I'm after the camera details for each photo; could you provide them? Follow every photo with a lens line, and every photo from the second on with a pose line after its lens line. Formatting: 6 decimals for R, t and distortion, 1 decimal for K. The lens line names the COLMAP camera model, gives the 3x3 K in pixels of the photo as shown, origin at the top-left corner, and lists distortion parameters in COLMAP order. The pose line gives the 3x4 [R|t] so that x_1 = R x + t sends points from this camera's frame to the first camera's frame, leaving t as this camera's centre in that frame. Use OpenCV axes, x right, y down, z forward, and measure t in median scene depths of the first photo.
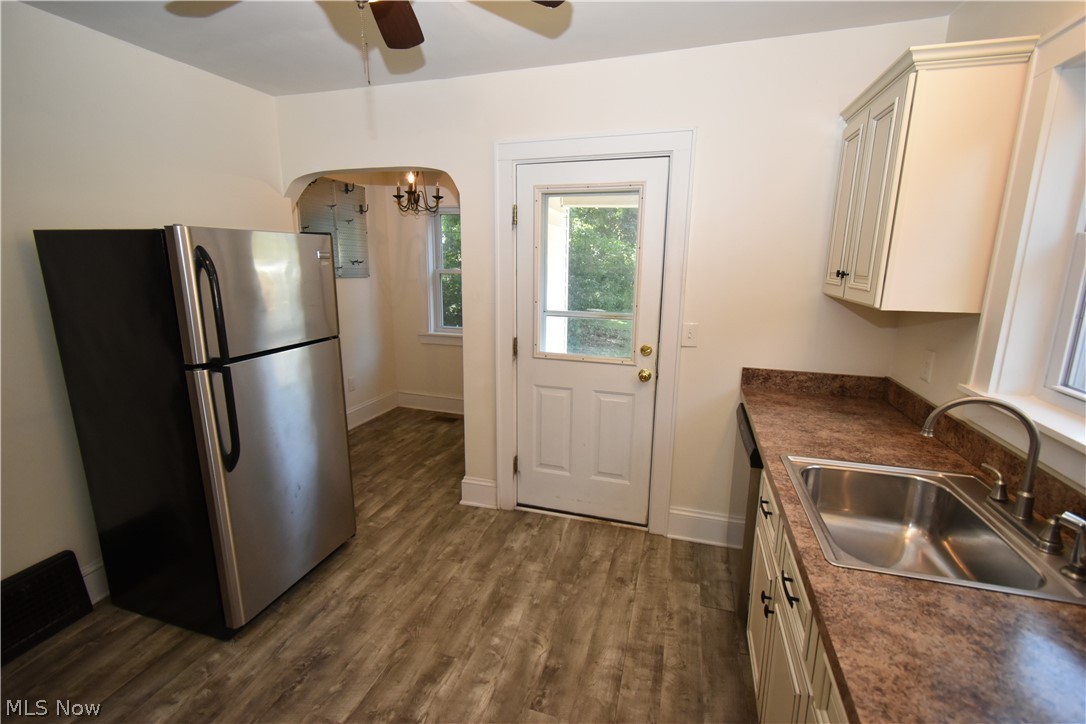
lens RADIAL K [[478.1, 0, 541.8], [0, 478.1, 359.2], [0, 0, 1]] dist [0.010091, -0.004958]
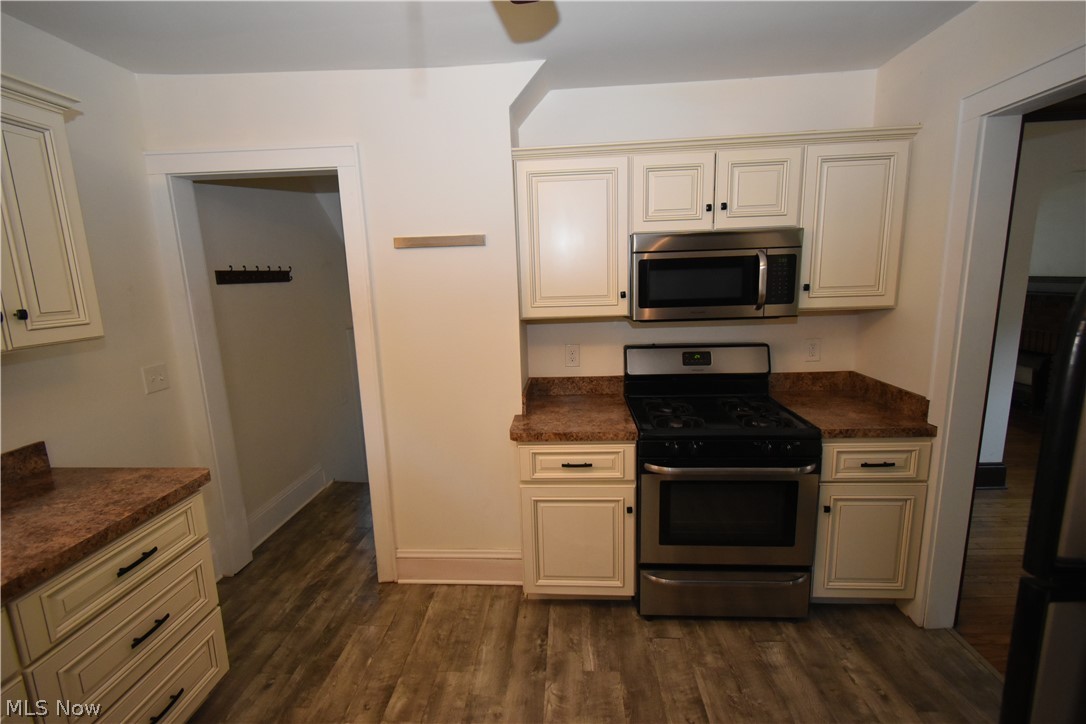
lens RADIAL K [[478.1, 0, 537.0], [0, 478.1, 362.8], [0, 0, 1]] dist [0.010091, -0.004958]
pose [[-0.973950, 0.065360, -0.217138, -0.183057], [-0.022173, 0.925521, 0.378046, -0.189445], [0.225675, 0.373012, -0.899963, 0.883307]]
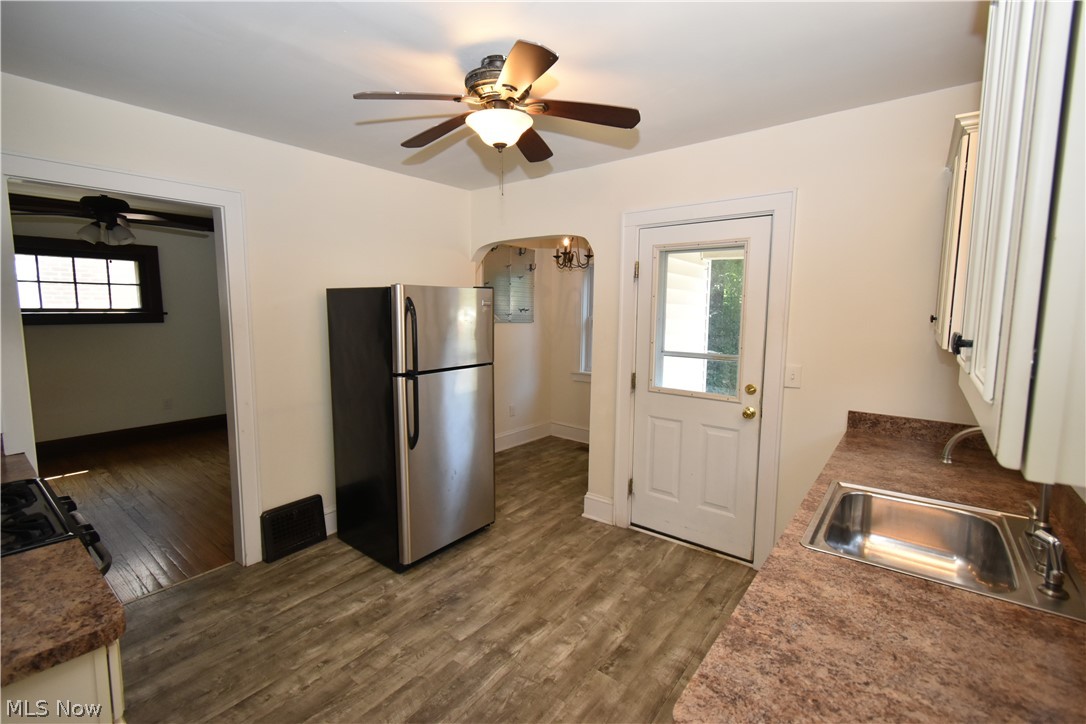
lens RADIAL K [[478.1, 0, 543.5], [0, 478.1, 359.0], [0, 0, 1]] dist [0.010091, -0.004958]
pose [[0.934311, 0.037194, -0.354514, 0.182950], [-0.073878, 0.993152, -0.090506, 0.051322], [0.348719, 0.110752, 0.930660, -0.193228]]
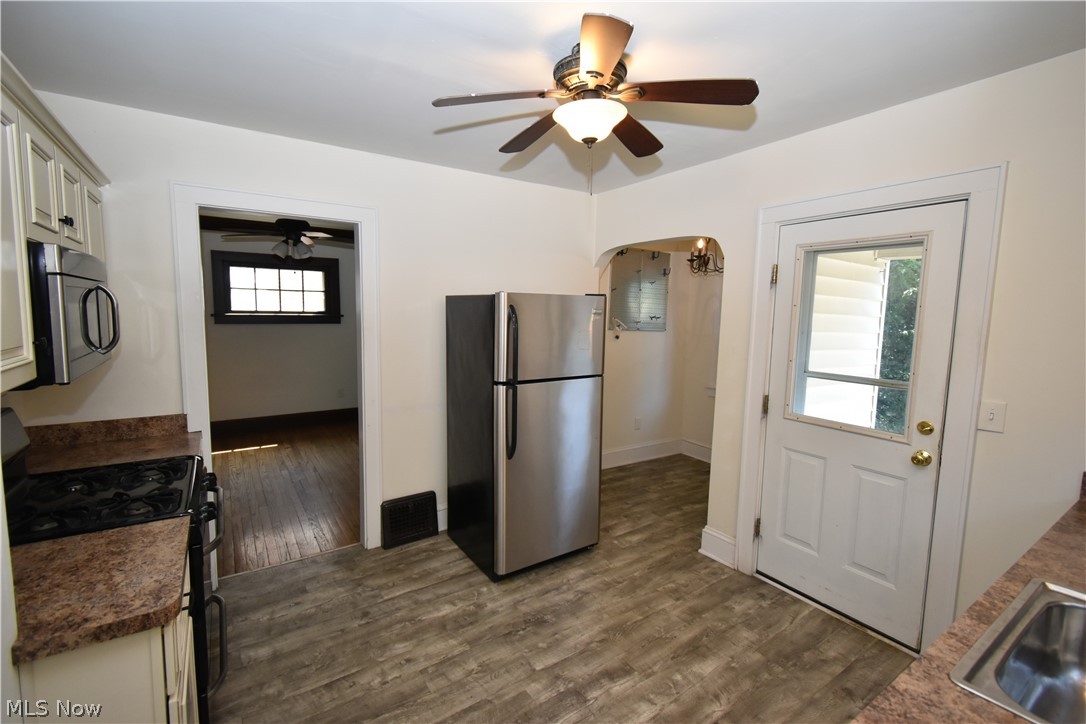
lens RADIAL K [[478.1, 0, 544.8], [0, 478.1, 359.2], [0, 0, 1]] dist [0.010091, -0.004958]
pose [[0.779174, 0.071187, -0.622752, 0.242054], [-0.142921, 0.987535, -0.065935, 0.014721], [0.610296, 0.140379, 0.779636, -0.072868]]
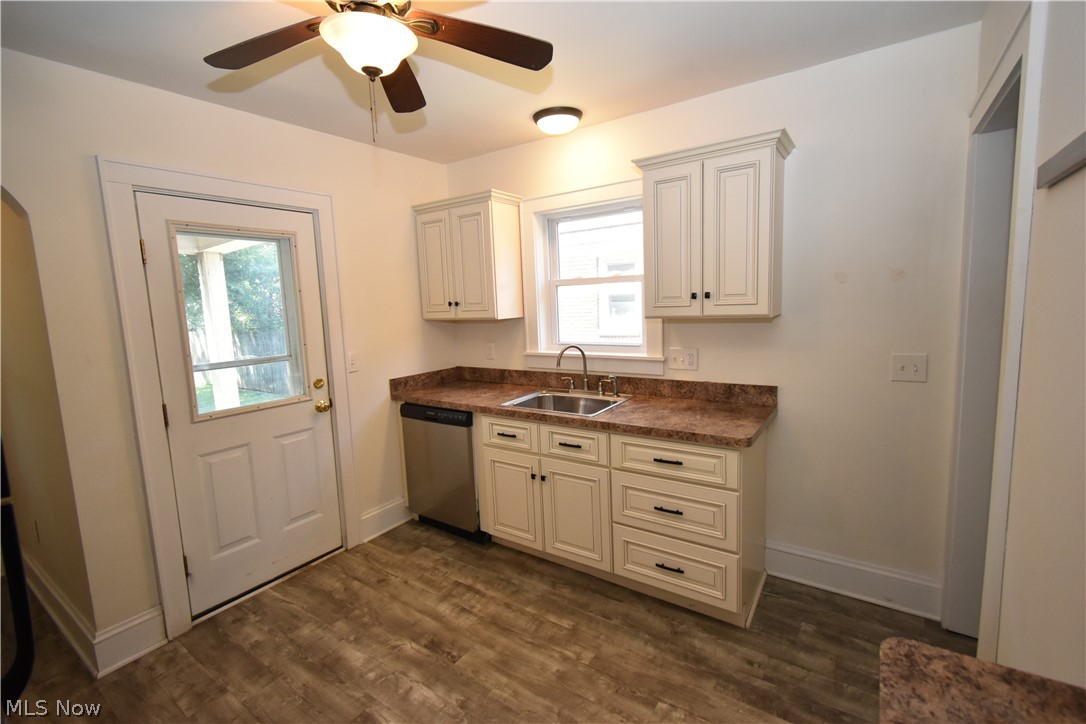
lens RADIAL K [[478.1, 0, 541.3], [0, 478.1, 358.2], [0, 0, 1]] dist [0.010091, -0.004958]
pose [[0.305634, -0.135413, 0.942471, -0.727202], [0.240733, 0.968666, 0.061109, -0.020278], [-0.921214, 0.208207, 0.328655, 0.186954]]
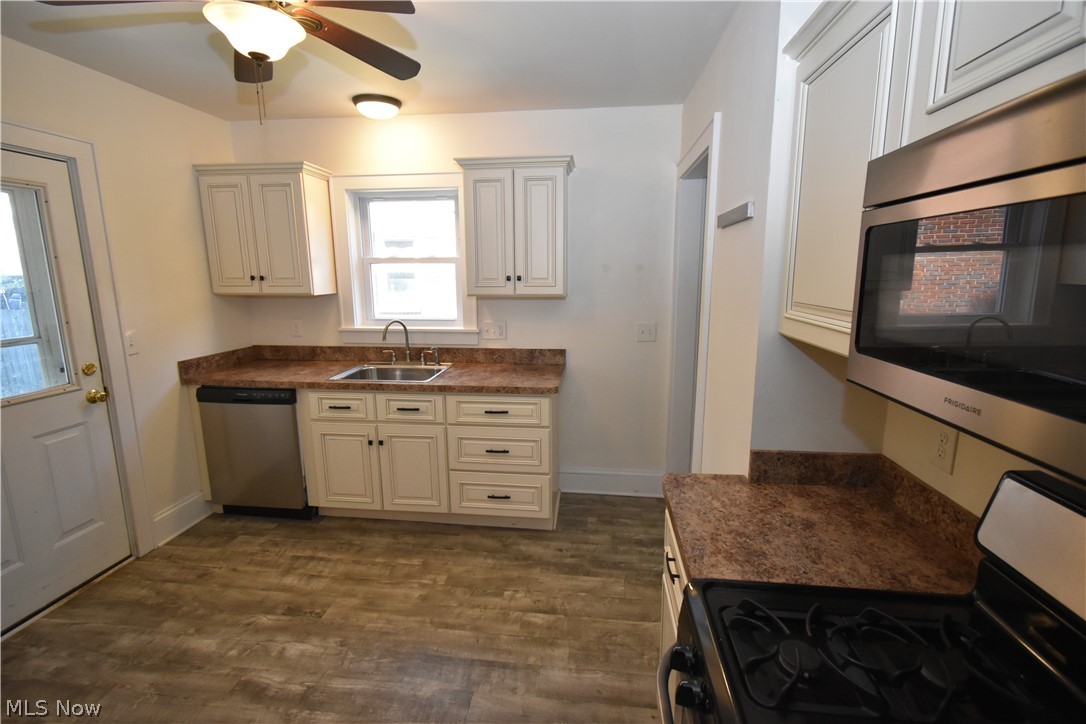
lens RADIAL K [[478.1, 0, 540.2], [0, 478.1, 358.1], [0, 0, 1]] dist [0.010091, -0.004958]
pose [[-0.174408, -0.182792, 0.967558, -0.917239], [0.210352, 0.953019, 0.217962, -0.064111], [-0.961943, 0.241542, -0.127763, 0.322874]]
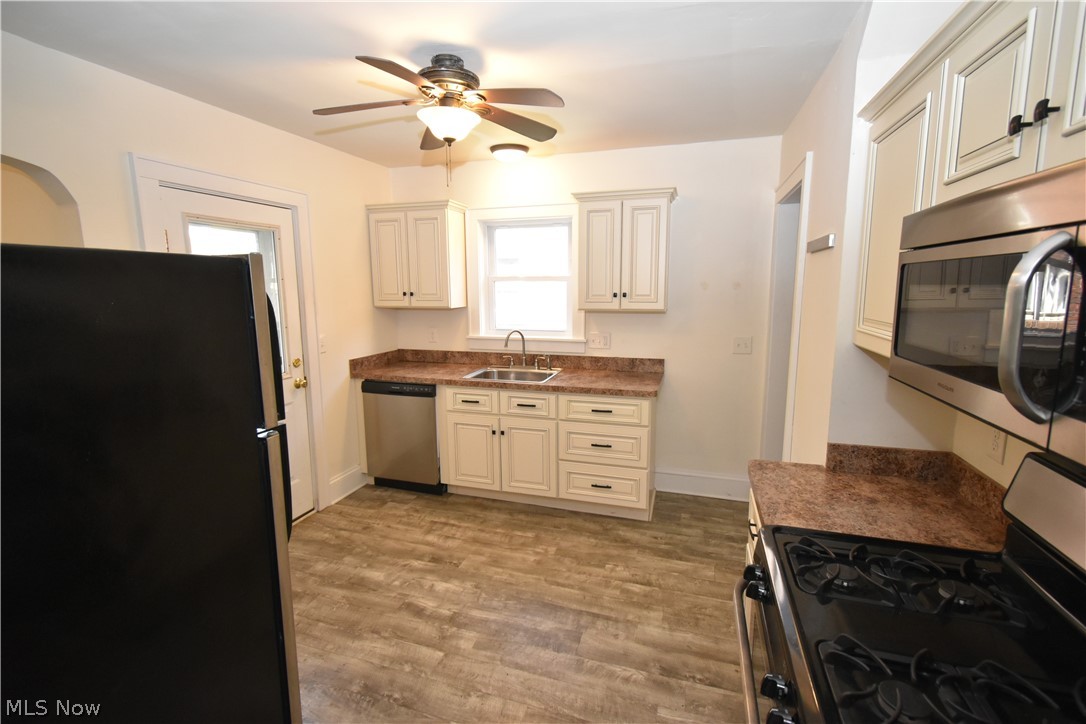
lens RADIAL K [[478.1, 0, 545.4], [0, 478.1, 360.1], [0, 0, 1]] dist [0.010091, -0.004958]
pose [[0.007715, -0.161574, 0.986831, -1.097124], [0.215195, 0.964006, 0.156154, -0.088084], [-0.976541, 0.211156, 0.042207, 0.375752]]
